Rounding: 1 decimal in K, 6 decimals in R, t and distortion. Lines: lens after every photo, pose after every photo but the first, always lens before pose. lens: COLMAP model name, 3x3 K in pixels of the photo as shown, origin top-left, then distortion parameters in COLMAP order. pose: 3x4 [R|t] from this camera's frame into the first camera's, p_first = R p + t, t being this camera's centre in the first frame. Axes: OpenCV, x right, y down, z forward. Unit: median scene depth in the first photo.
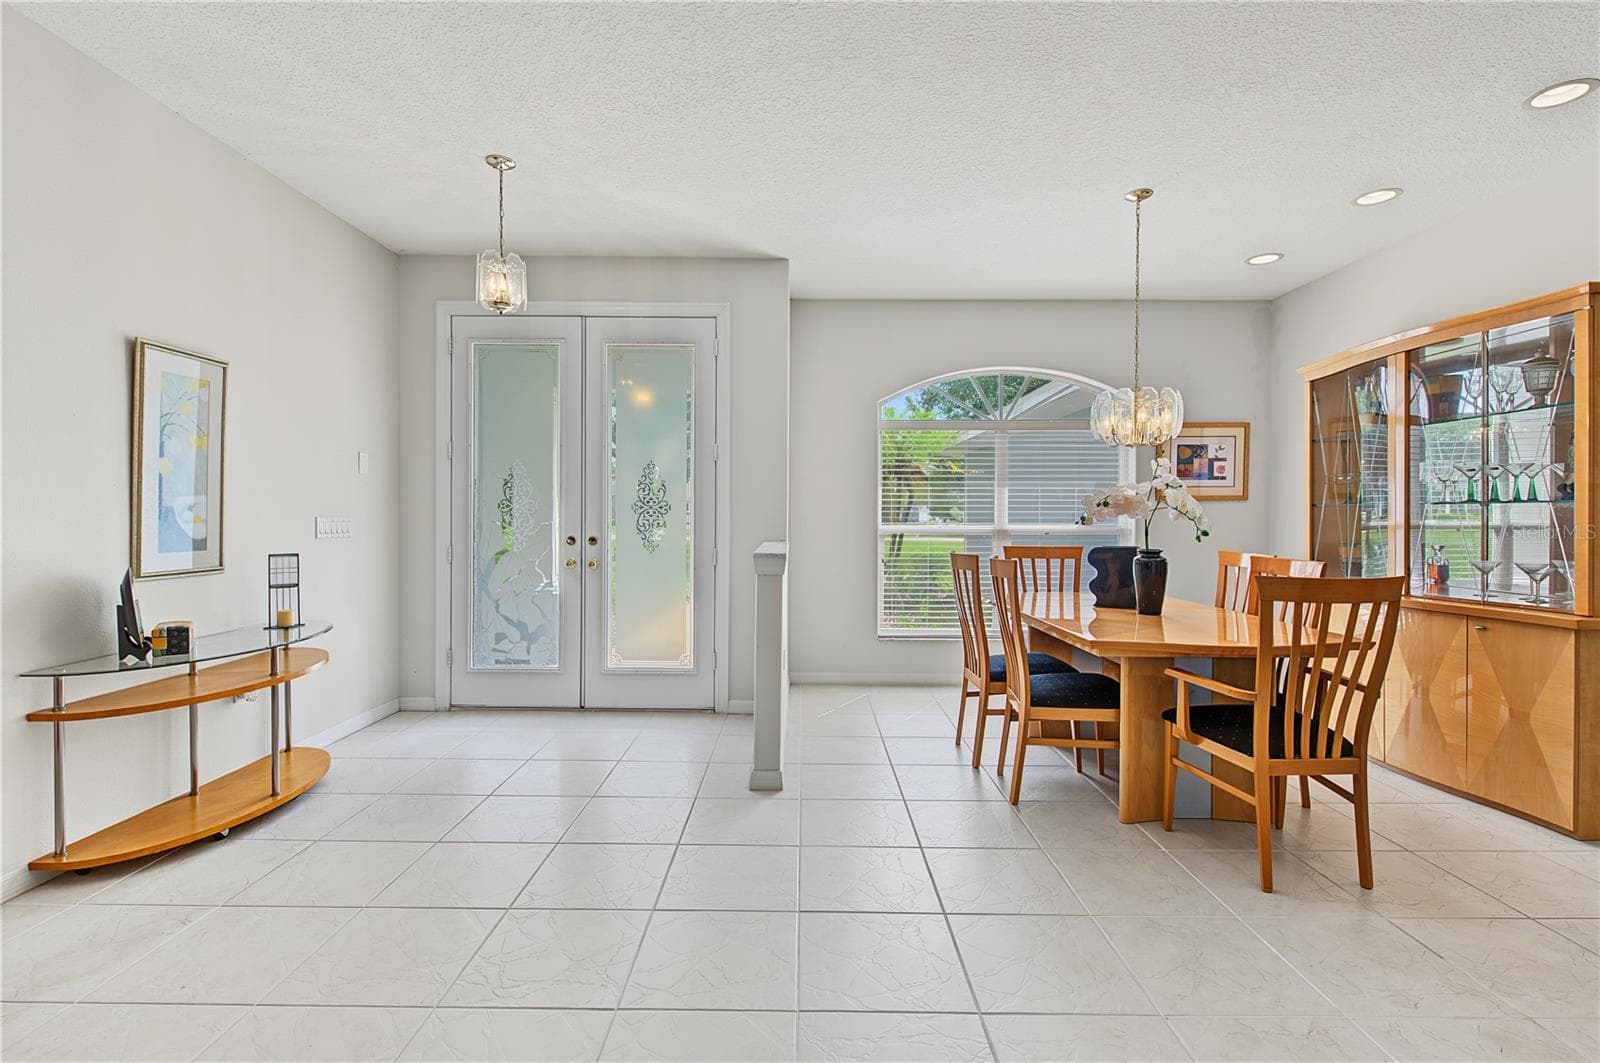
lens RADIAL K [[706.9, 0, 796.6], [0, 706.9, 527.6], [0, 0, 1]] dist [-0.007961, -0.000939]
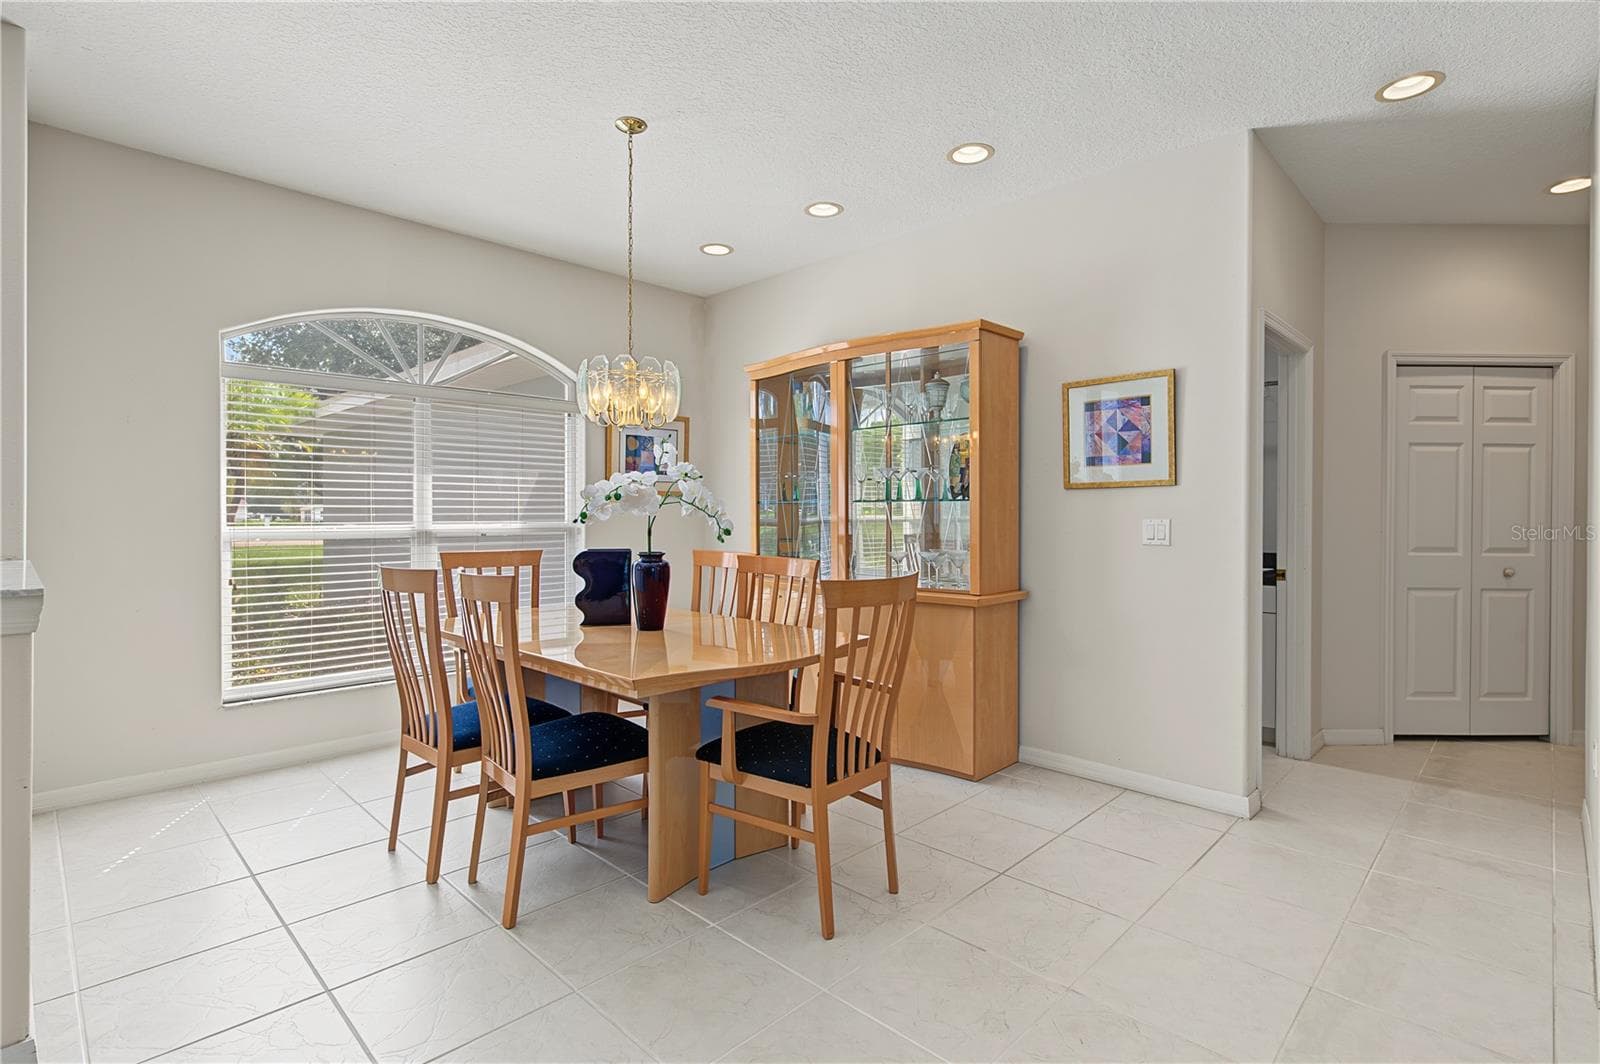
lens RADIAL K [[763.0, 0, 790.3], [0, 763.0, 521.3], [0, 0, 1]] dist [0.002169, -0.004696]
pose [[0.695140, -0.006450, 0.718846, -0.032443], [0.010281, 0.999947, -0.000970, -0.002980], [-0.718801, 0.008065, 0.695169, 0.238733]]
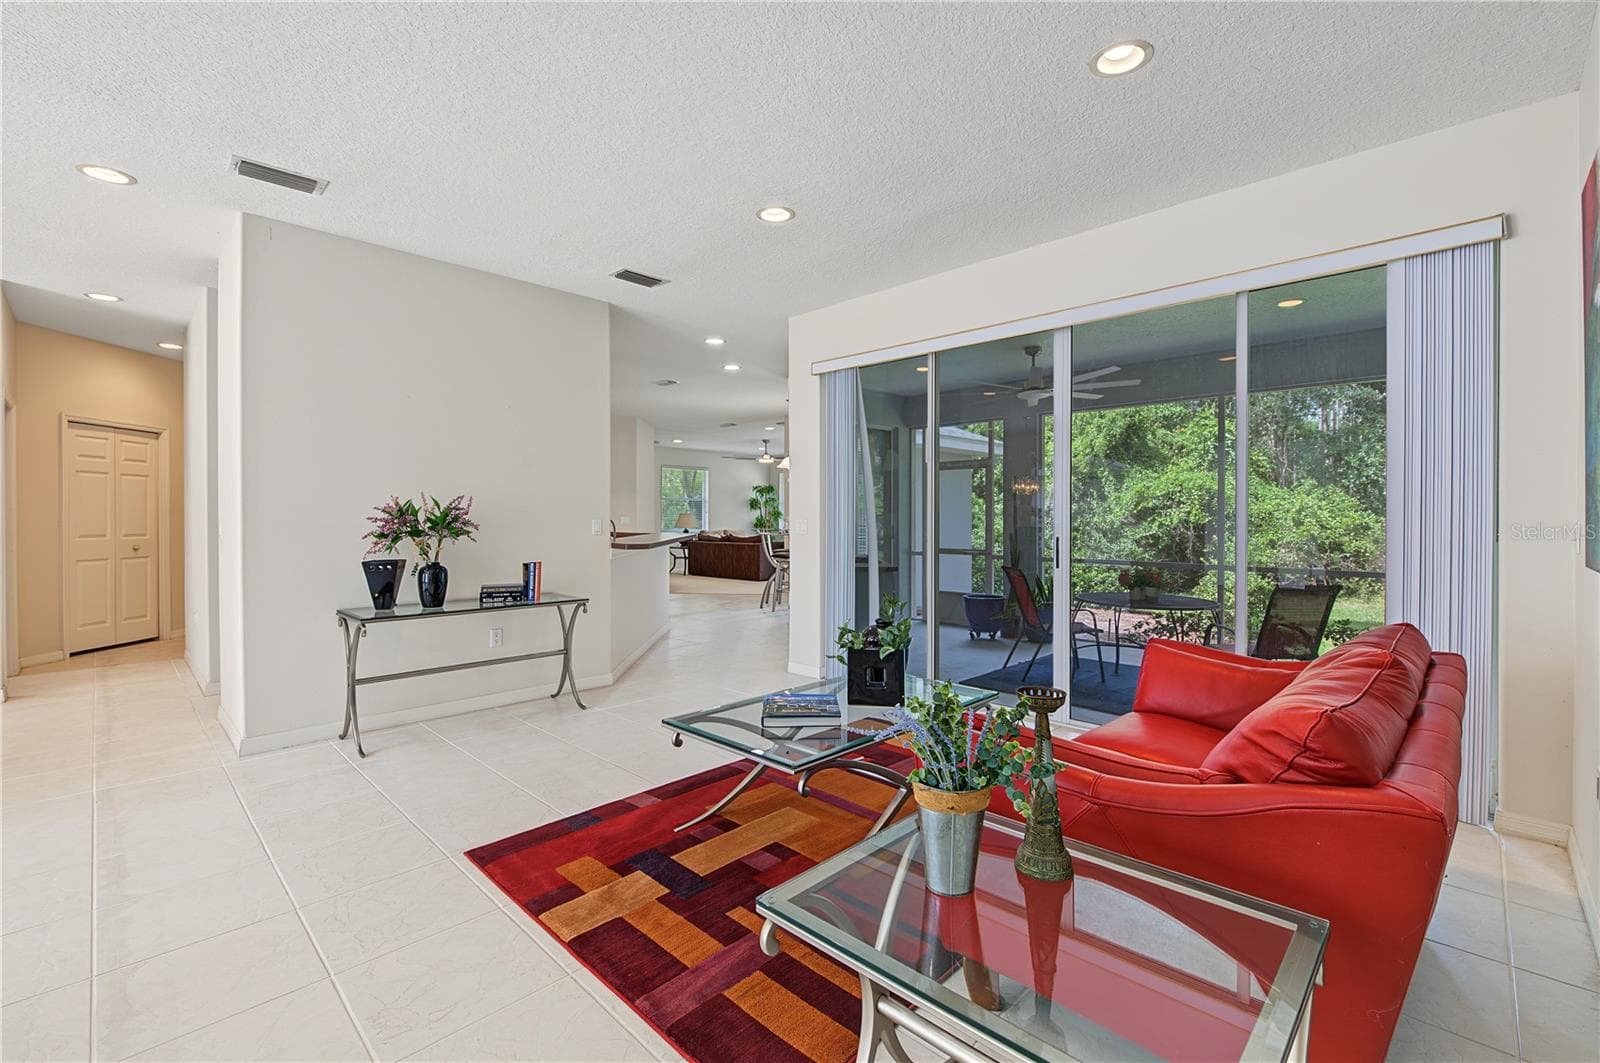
lens RADIAL K [[689.2, 0, 797.6], [0, 689.2, 522.5], [0, 0, 1]] dist [0.000194, -0.000324]
pose [[-0.723575, -0.011826, 0.690144, -1.001937], [0.003318, 0.999782, 0.020610, -0.015161], [-0.690238, 0.017202, -0.723378, 0.372273]]
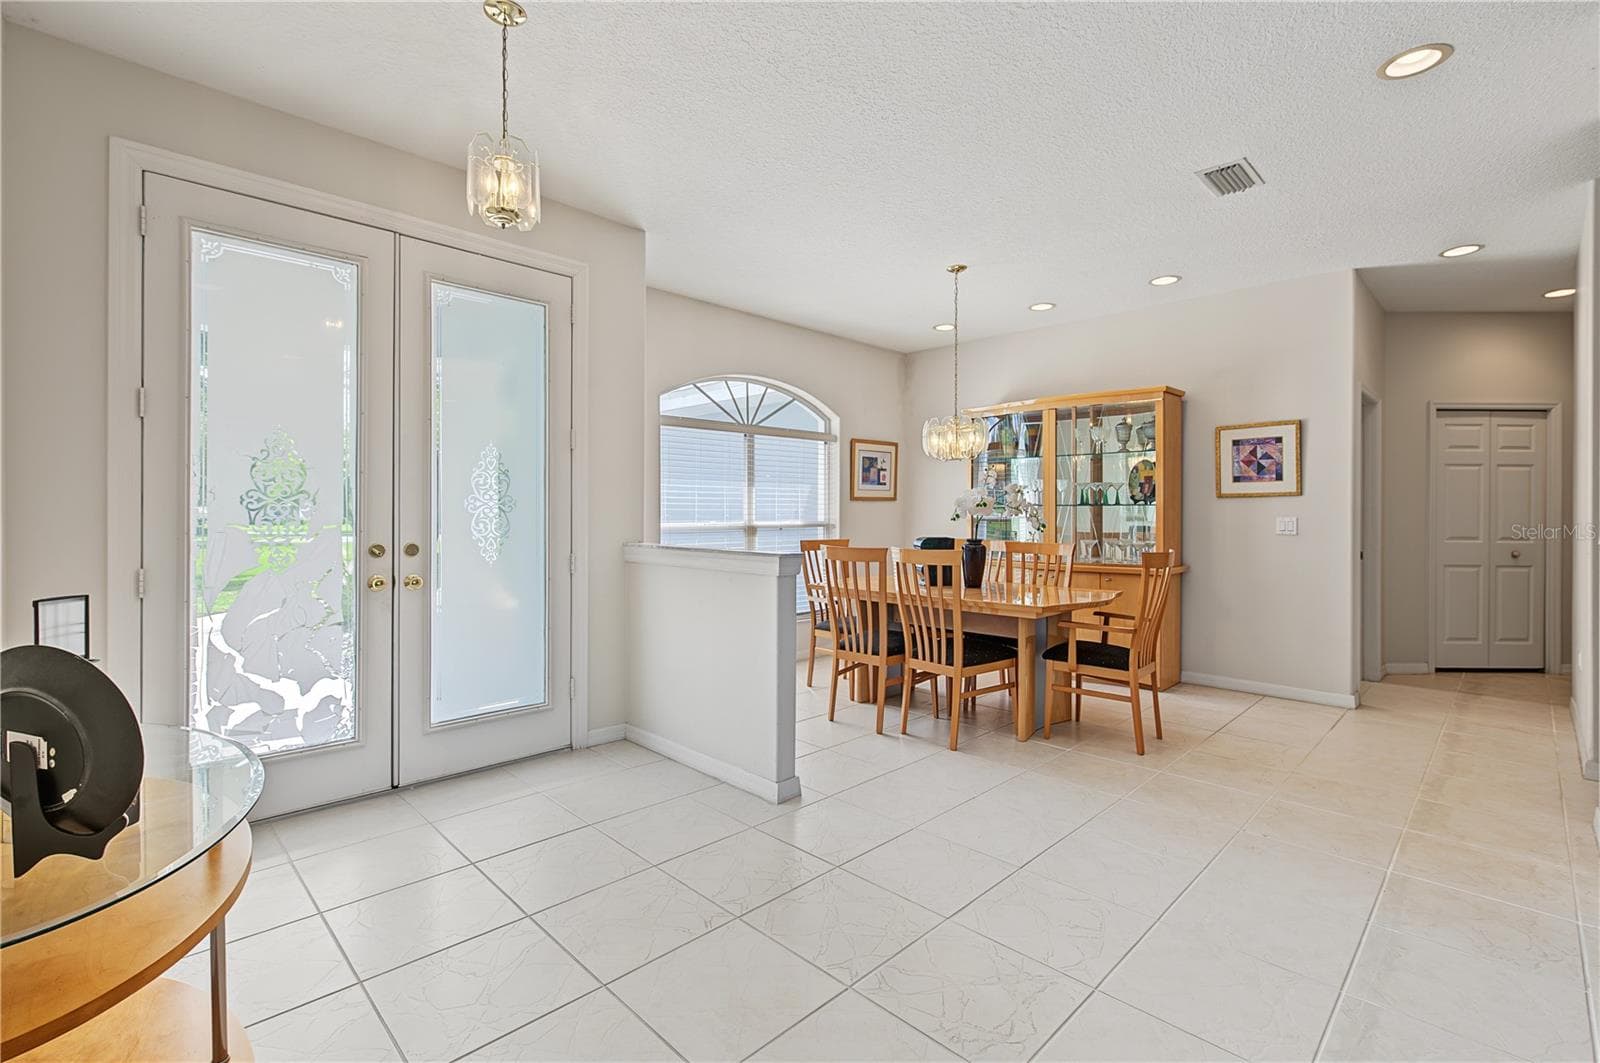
lens RADIAL K [[706.9, 0, 792.1], [0, 706.9, 517.0], [0, 0, 1]] dist [-0.007961, -0.000939]
pose [[0.712999, -0.005578, 0.701143, -0.641269], [0.011618, 0.999925, -0.003860, -0.008831], [-0.701069, 0.010898, 0.713010, 0.276756]]
